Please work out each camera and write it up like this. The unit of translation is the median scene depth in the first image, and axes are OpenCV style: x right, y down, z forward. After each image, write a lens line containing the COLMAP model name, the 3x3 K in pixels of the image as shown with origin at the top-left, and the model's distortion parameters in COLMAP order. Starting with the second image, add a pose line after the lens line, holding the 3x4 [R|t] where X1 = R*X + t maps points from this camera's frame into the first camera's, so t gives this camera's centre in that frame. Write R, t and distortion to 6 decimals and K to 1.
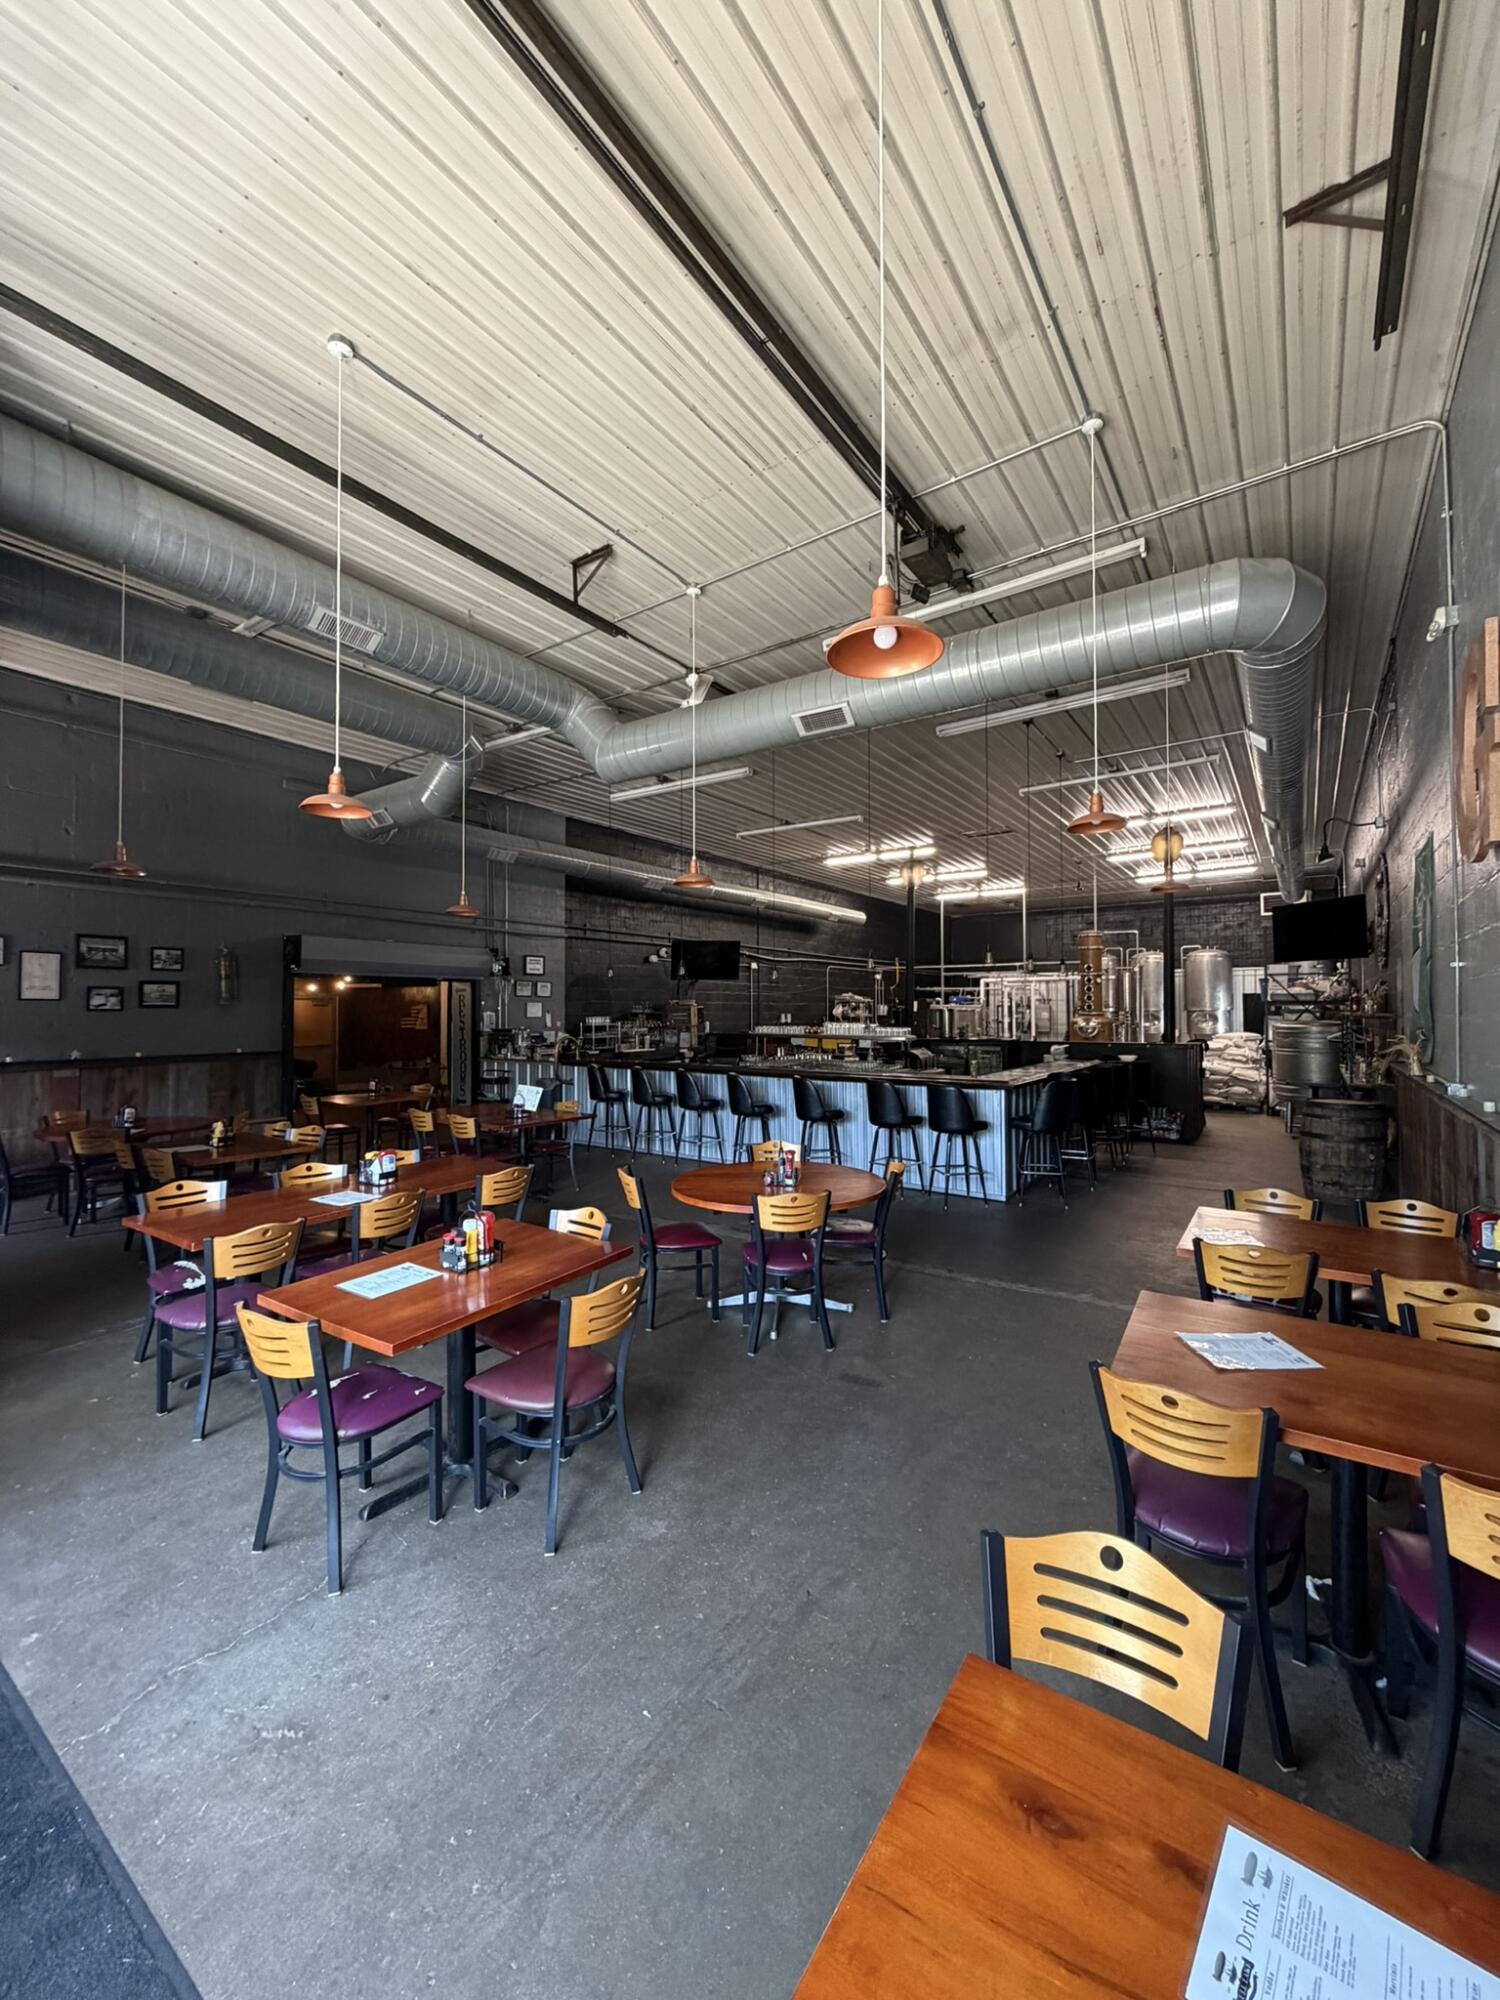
lens RADIAL K [[801.7, 0, 750.8], [0, 801.7, 1000.3], [0, 0, 1]] dist [-0.000860, 0.000278]
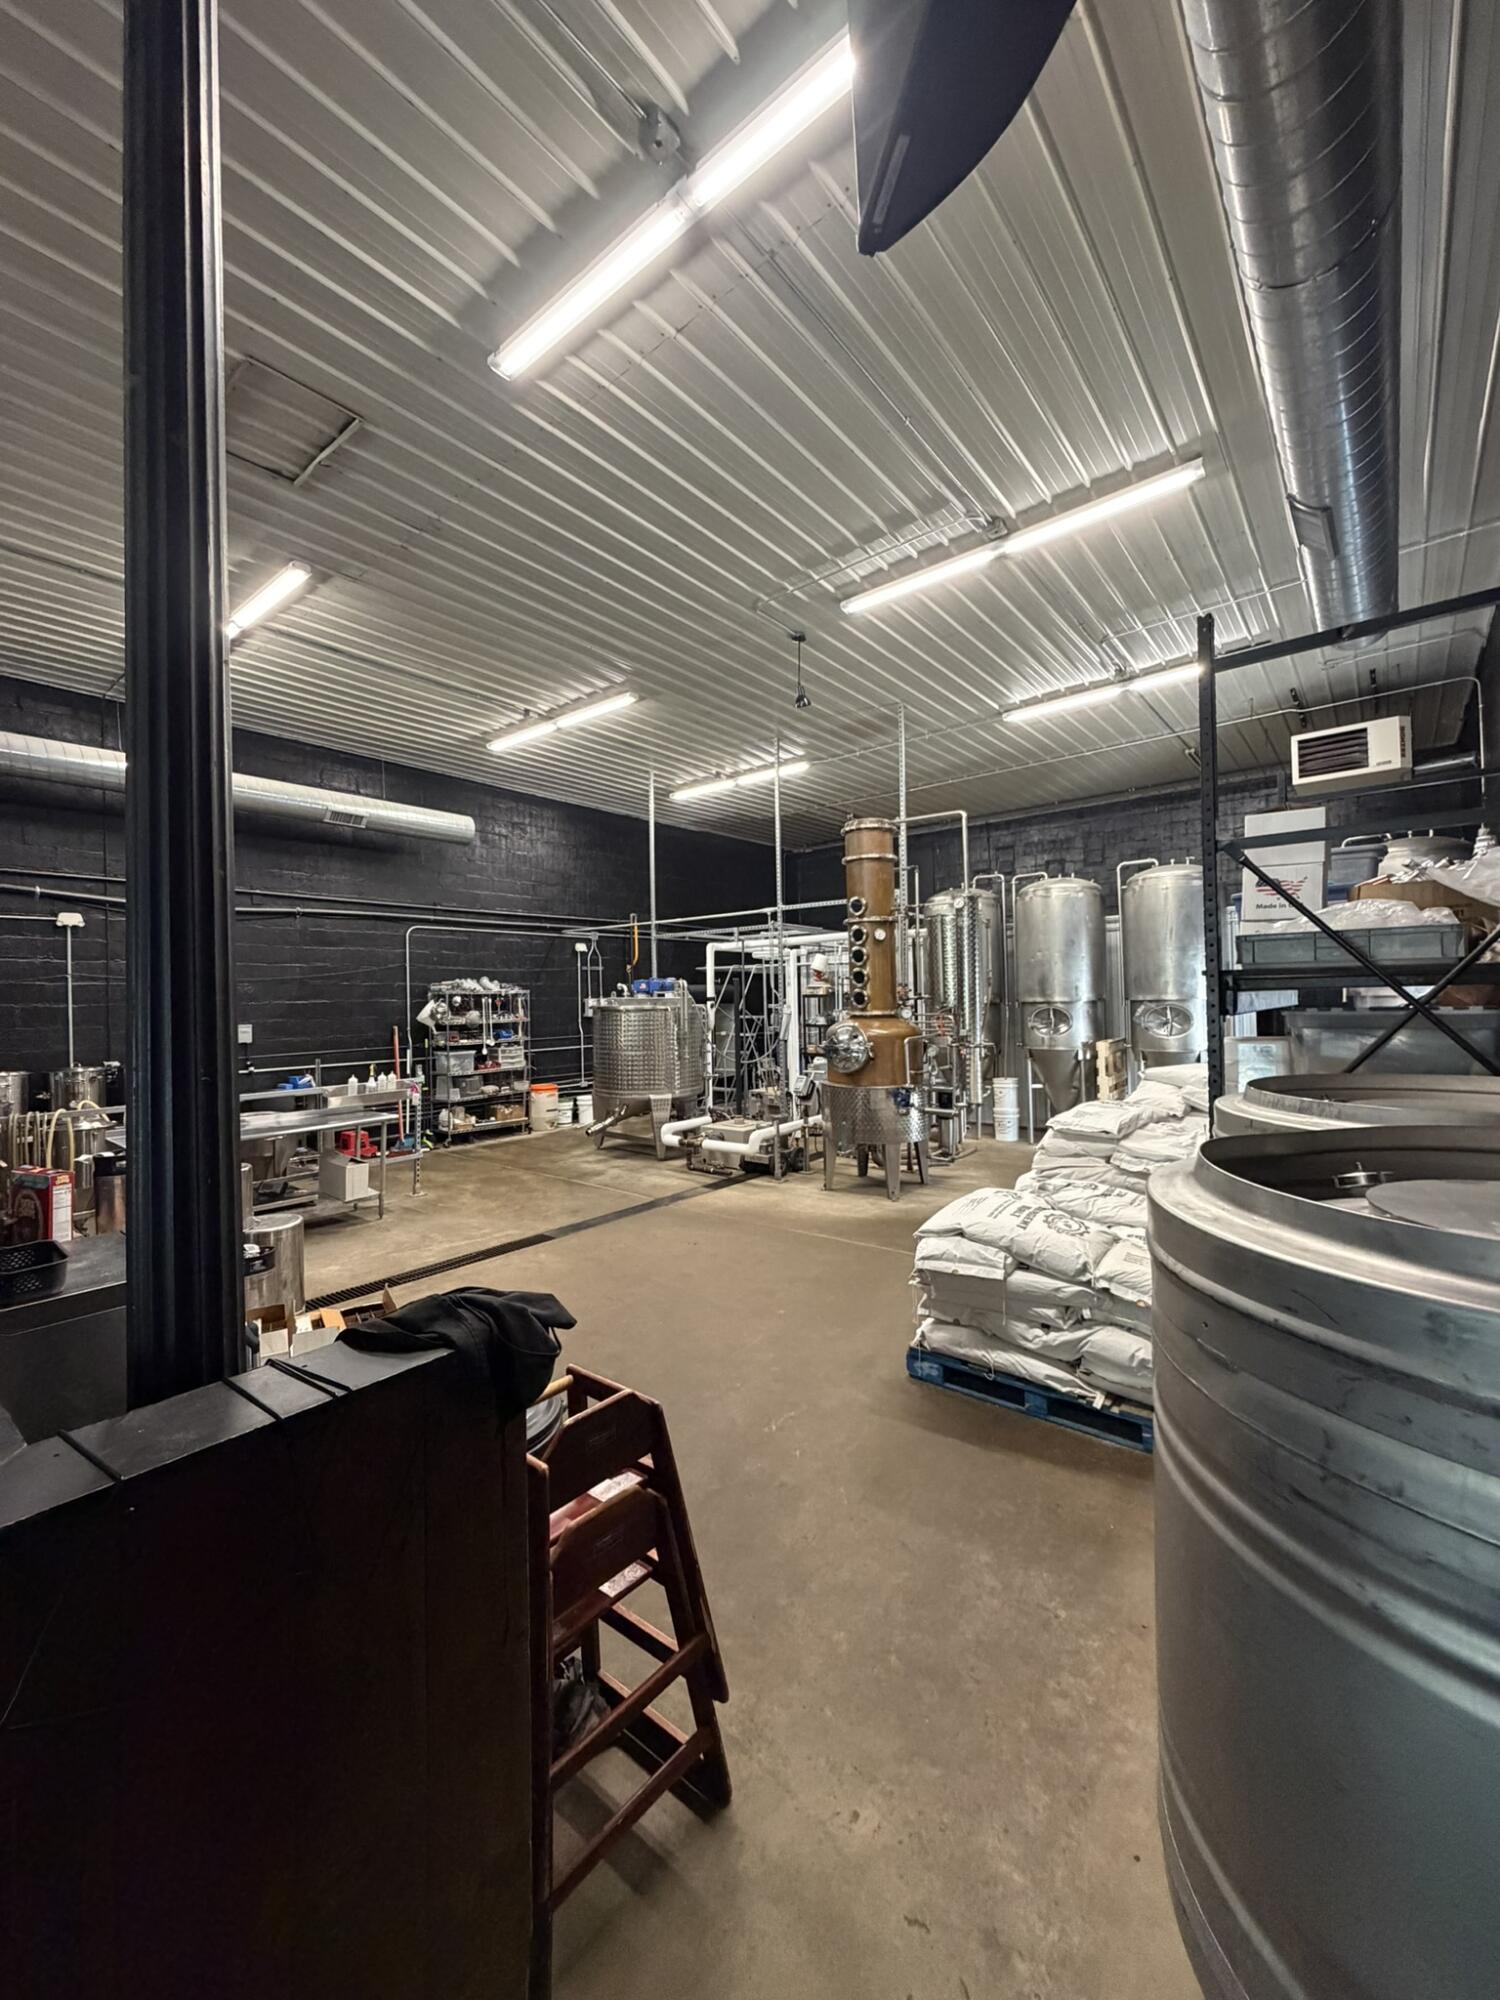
lens RADIAL K [[801.7, 0, 747.0], [0, 801.7, 1000.7], [0, 0, 1]] dist [-0.000860, 0.000278]
pose [[0.997109, -0.019394, -0.073463, 1.251169], [0.020233, 0.999738, 0.010693, 0.012716], [0.073237, -0.012148, 0.997241, 1.826502]]
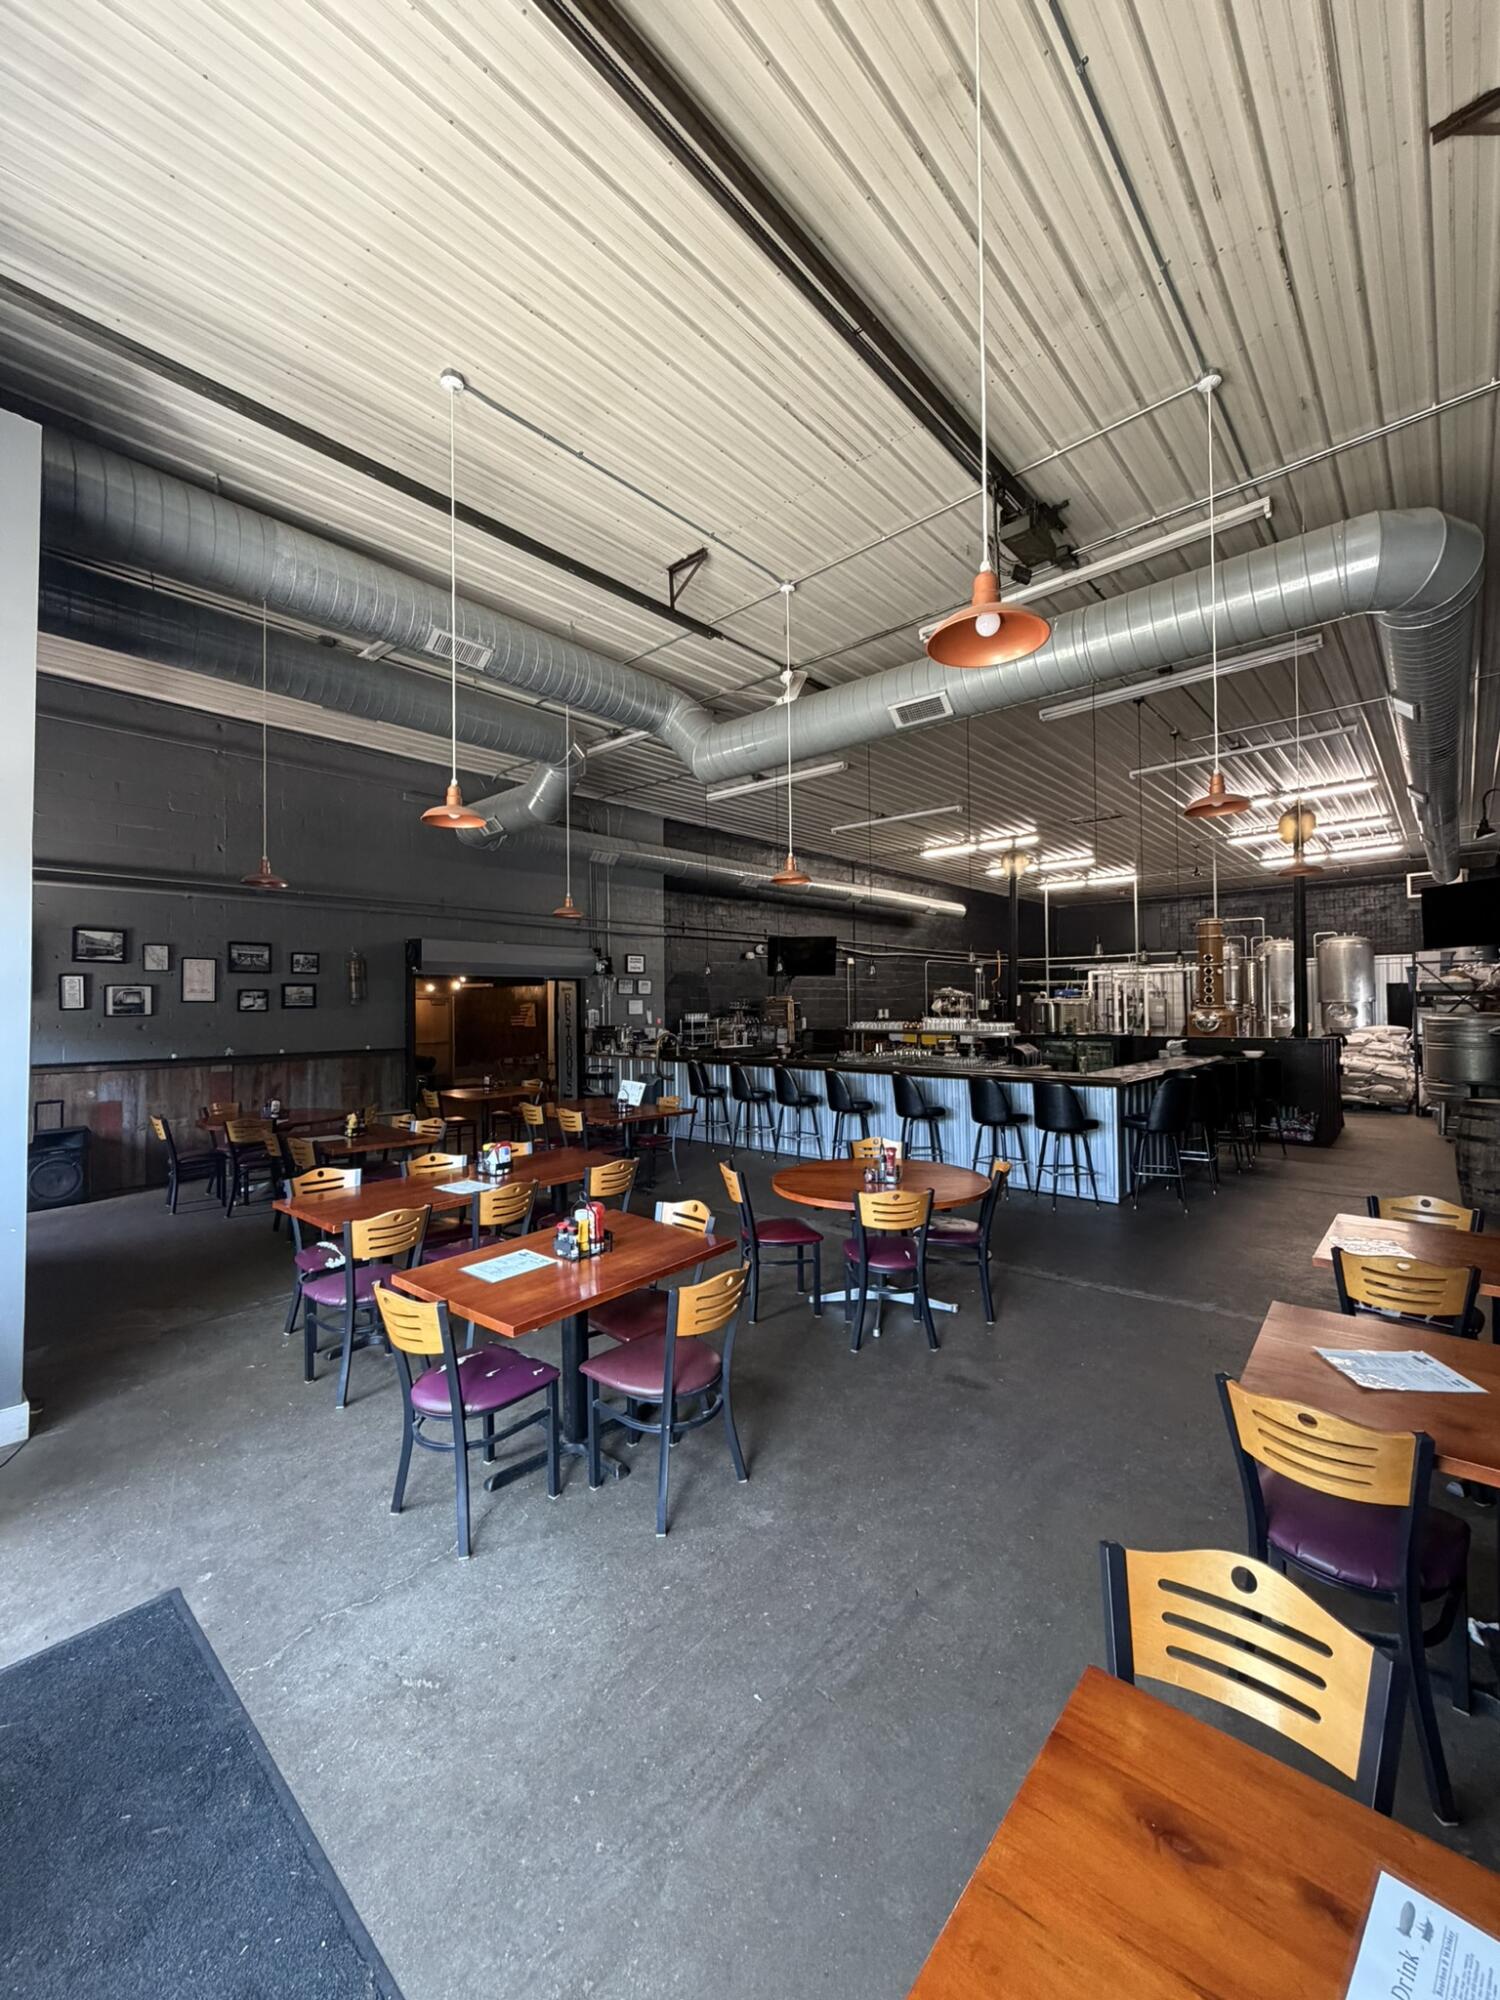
lens RADIAL K [[801.7, 0, 749.1], [0, 801.7, 999.4], [0, 0, 1]] dist [-0.000860, 0.000278]
pose [[0.992621, -0.009023, -0.120925, -0.003689], [0.009497, 0.999949, 0.003342, -0.000643], [0.120889, -0.004466, 0.992656, -0.003865]]
